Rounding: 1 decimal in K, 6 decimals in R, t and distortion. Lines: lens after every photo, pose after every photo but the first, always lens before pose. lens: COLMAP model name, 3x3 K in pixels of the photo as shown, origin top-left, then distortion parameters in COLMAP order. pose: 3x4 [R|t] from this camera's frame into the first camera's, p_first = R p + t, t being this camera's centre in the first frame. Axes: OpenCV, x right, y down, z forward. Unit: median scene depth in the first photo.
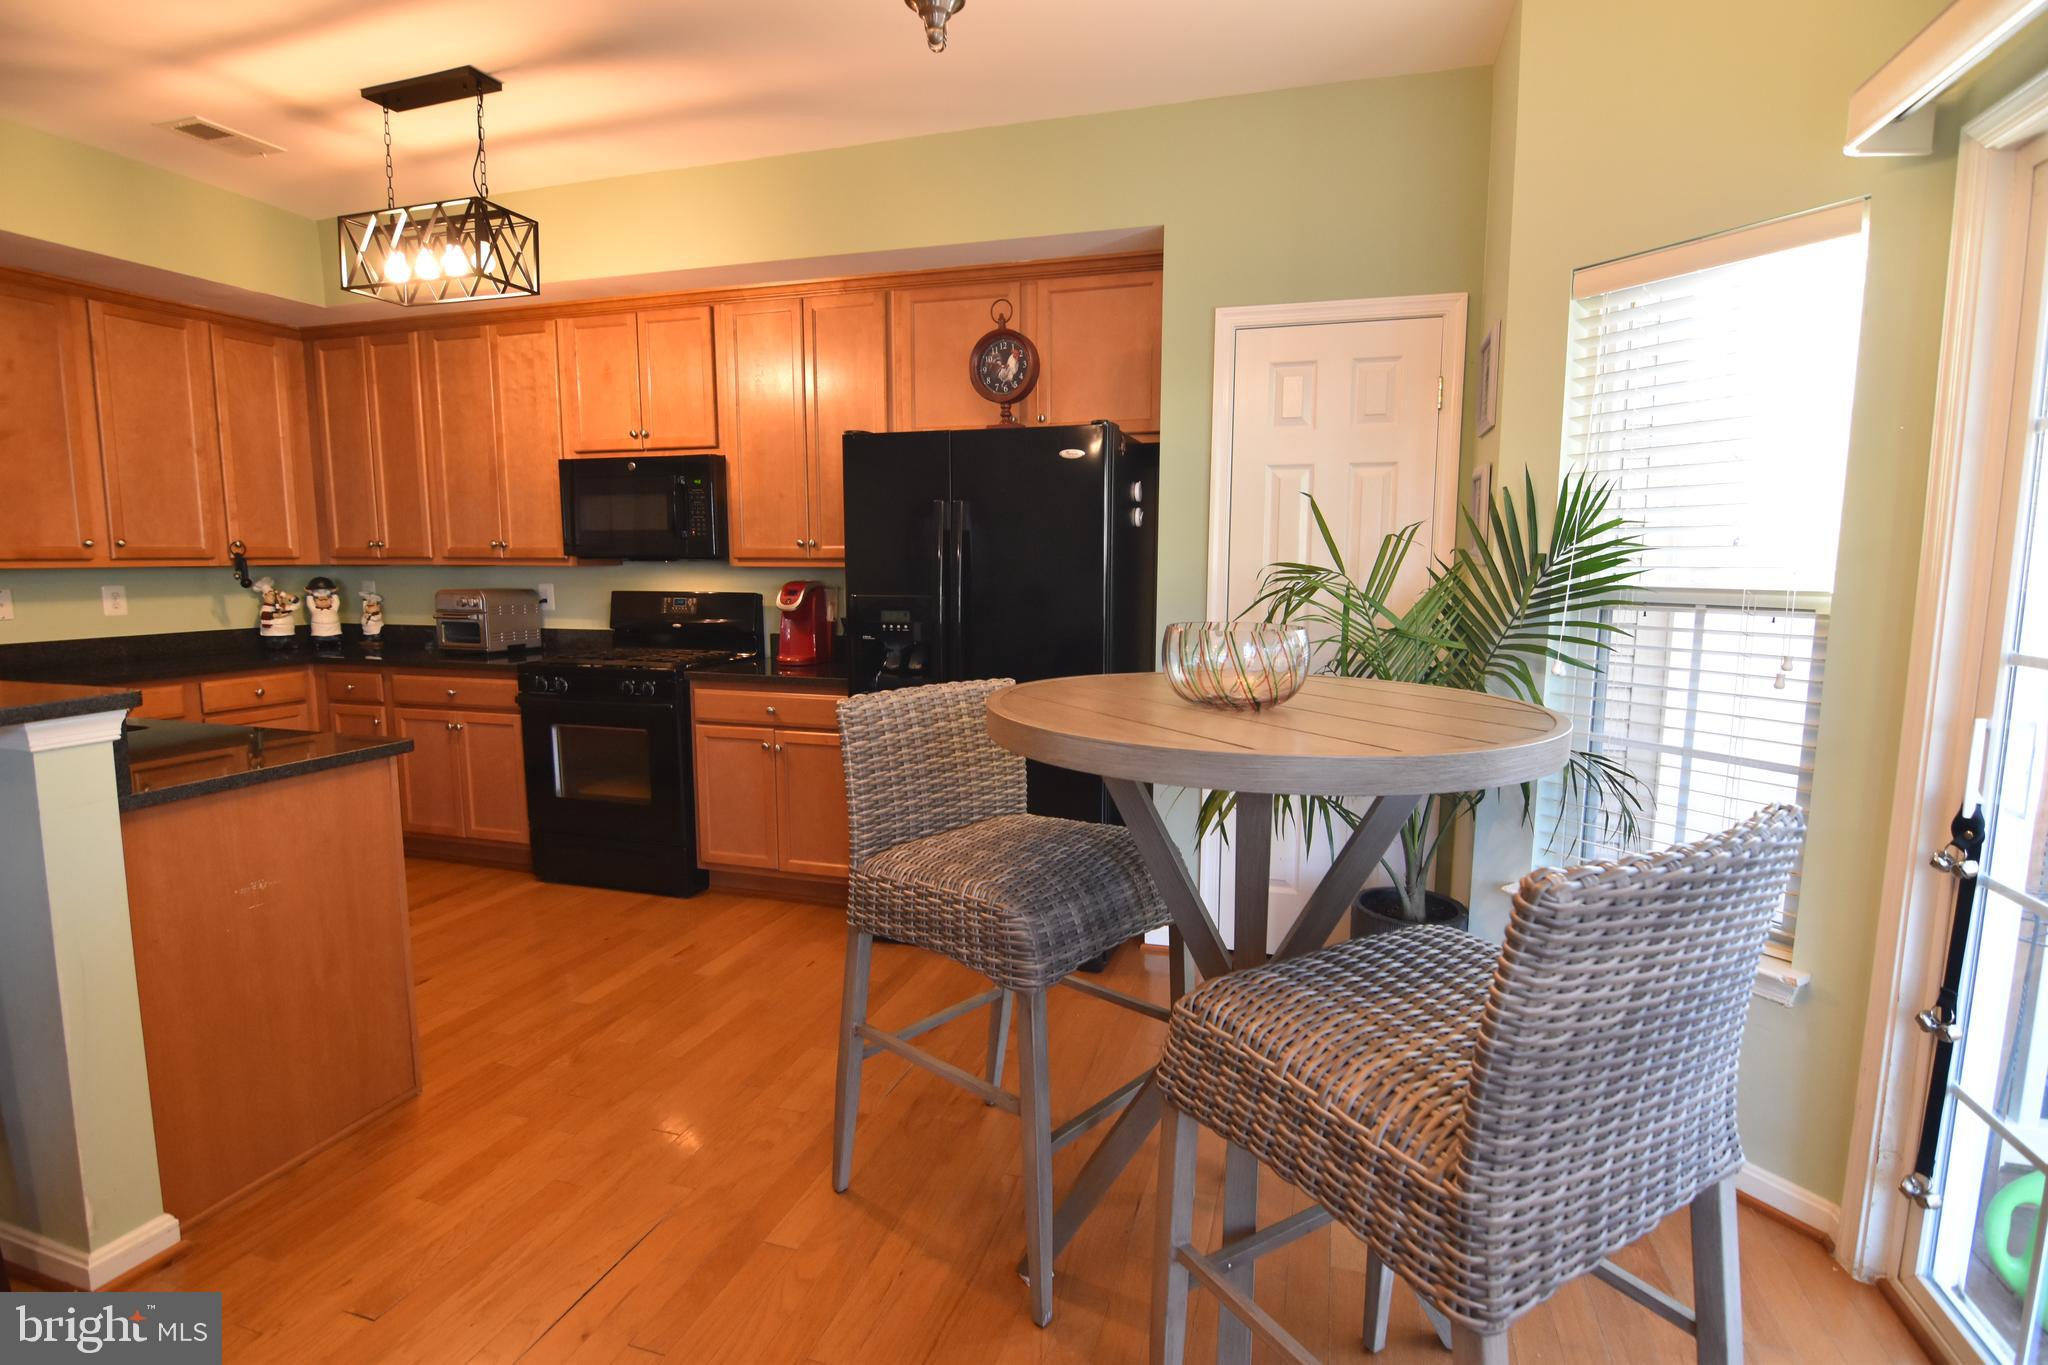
lens RADIAL K [[990.3, 0, 1030.4], [0, 990.3, 686.1], [0, 0, 1]] dist [-0.006588, -0.010108]
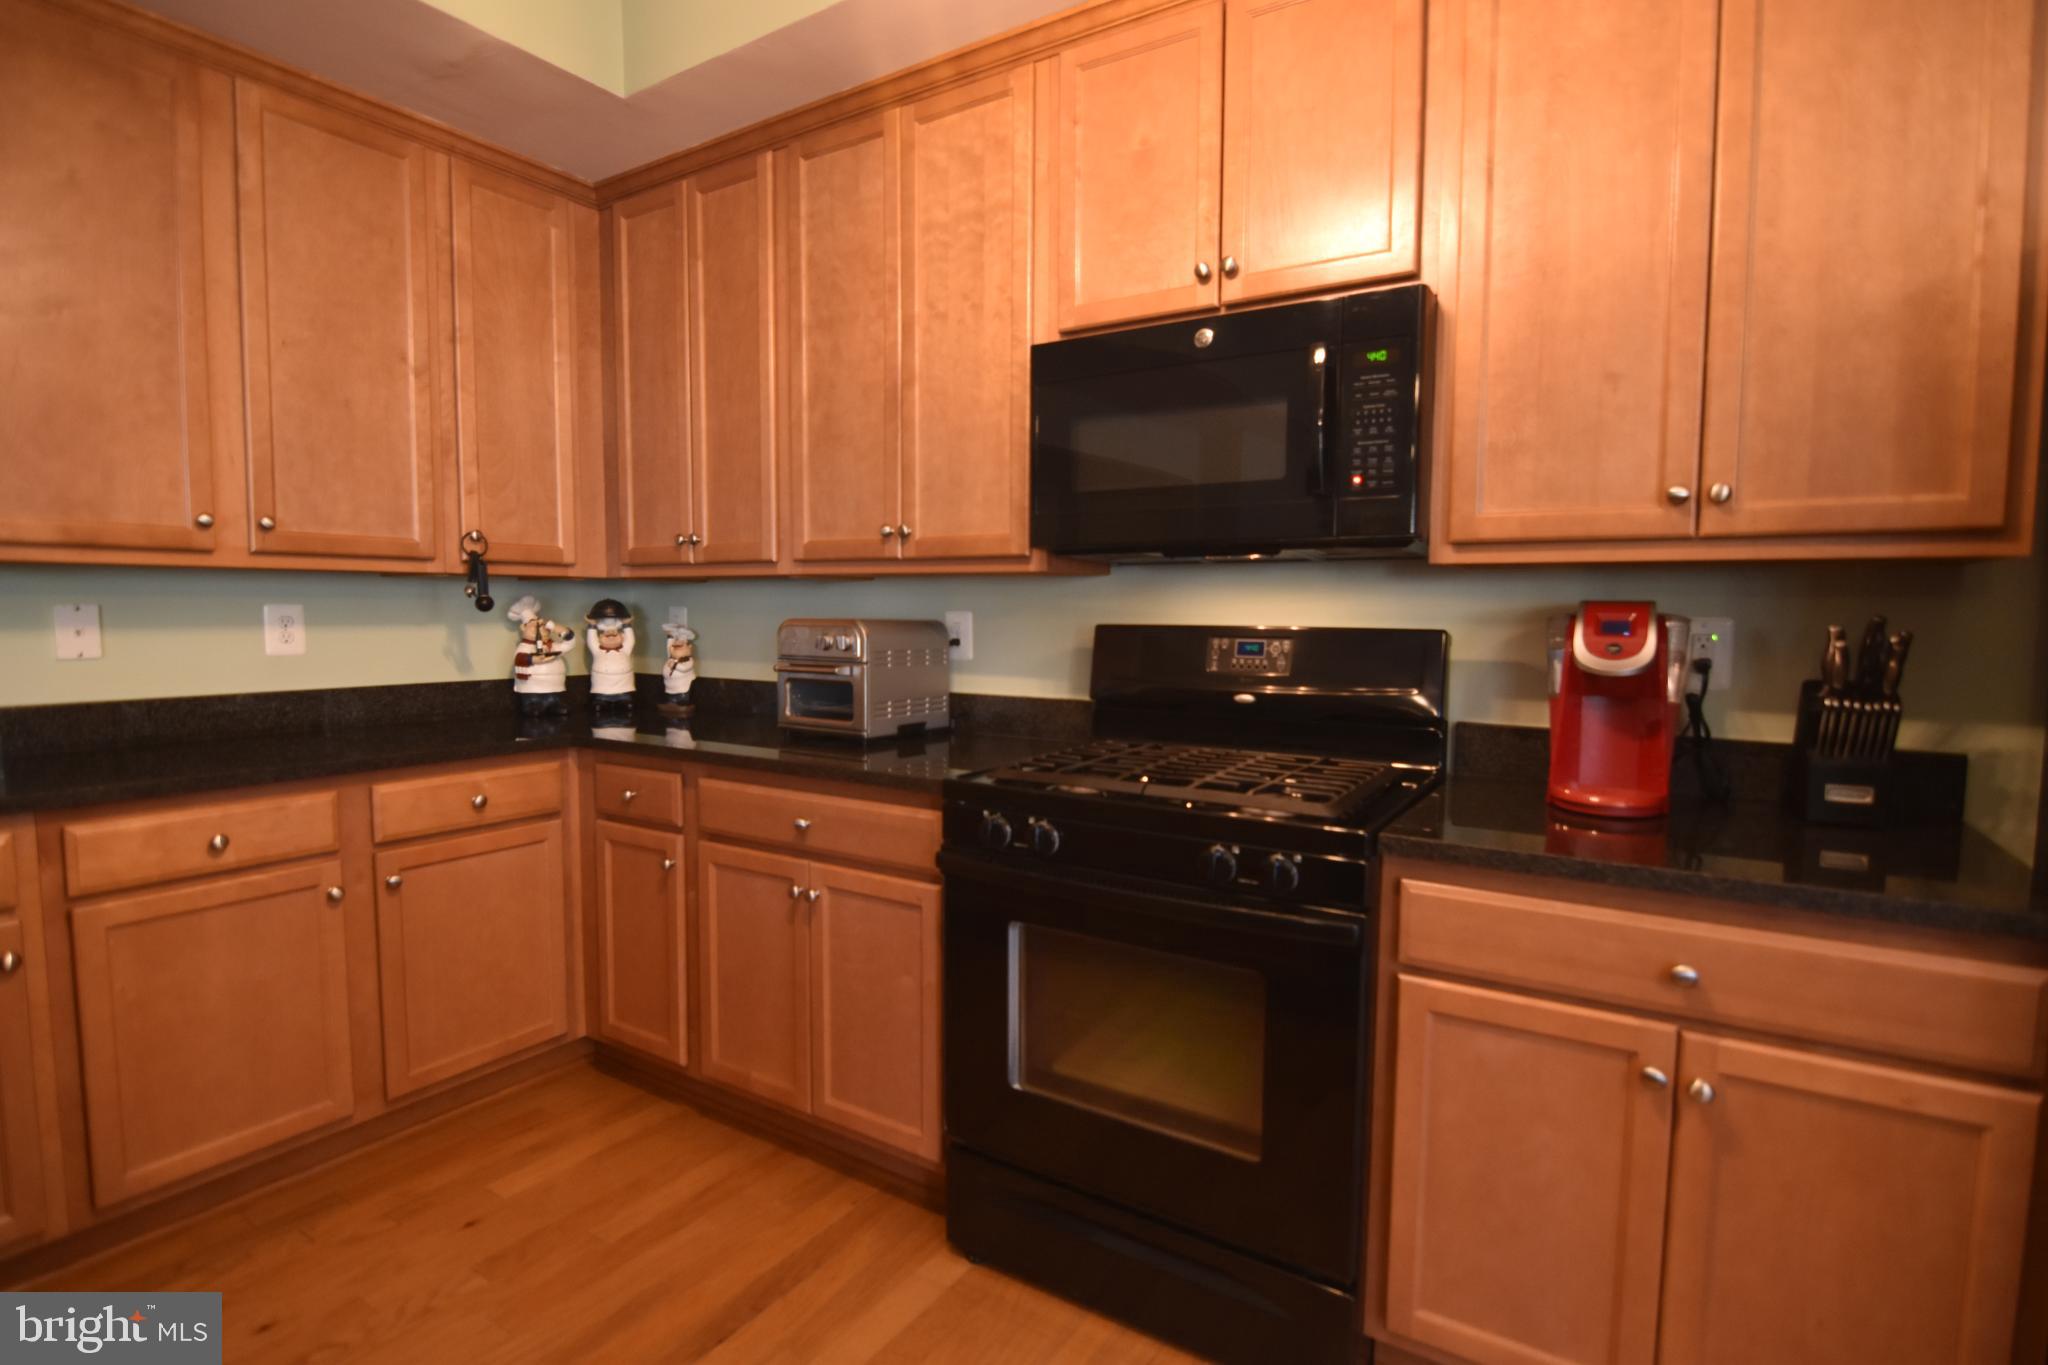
lens RADIAL K [[990.3, 0, 1030.7], [0, 990.3, 684.3], [0, 0, 1]] dist [-0.006588, -0.010108]
pose [[0.964134, 0.024705, -0.264262, -0.426268], [-0.038691, 0.998105, -0.047852, -0.053708], [0.262579, 0.056361, 0.963263, 0.674486]]
